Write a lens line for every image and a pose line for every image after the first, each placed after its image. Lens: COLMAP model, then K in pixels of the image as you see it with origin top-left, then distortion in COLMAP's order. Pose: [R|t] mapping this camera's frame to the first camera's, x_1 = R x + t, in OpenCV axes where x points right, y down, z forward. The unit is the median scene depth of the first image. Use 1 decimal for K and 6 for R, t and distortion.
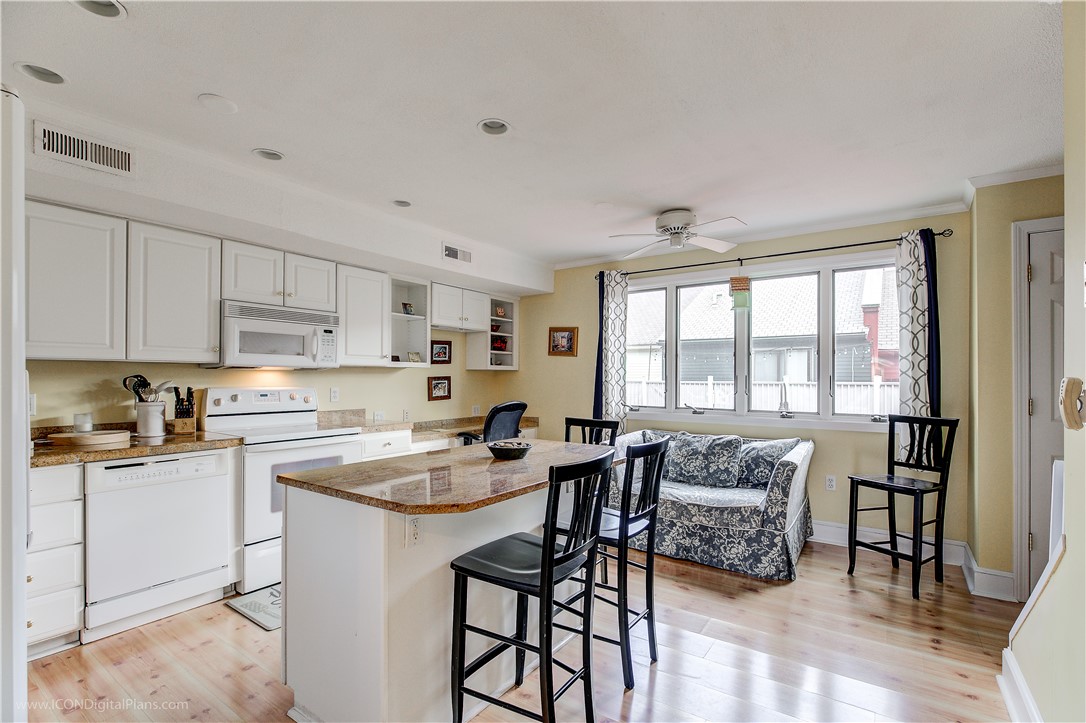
lens RADIAL K [[499.9, 0, 543.3], [0, 499.9, 372.9], [0, 0, 1]] dist [-0.005844, -0.000728]
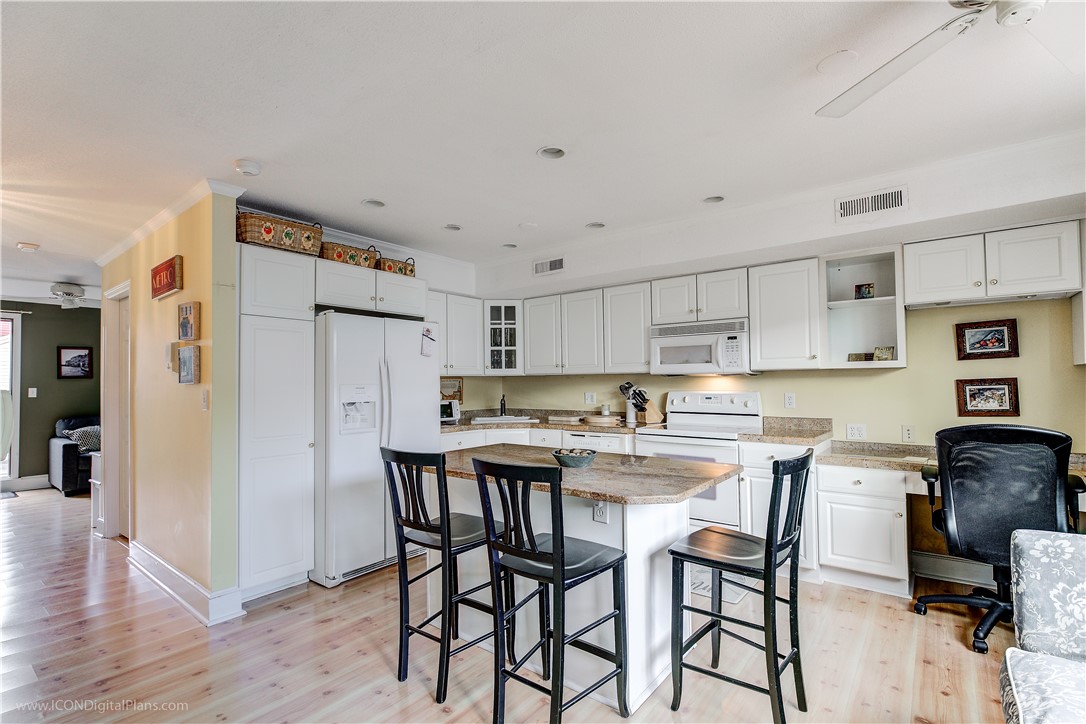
lens RADIAL K [[499.9, 0, 543.5], [0, 499.9, 365.7], [0, 0, 1]] dist [-0.005844, -0.000728]
pose [[-0.053205, -0.033773, -0.998012, 0.612721], [0.020024, 0.999191, -0.034880, 0.001994], [0.998383, -0.021840, -0.052486, 0.660550]]
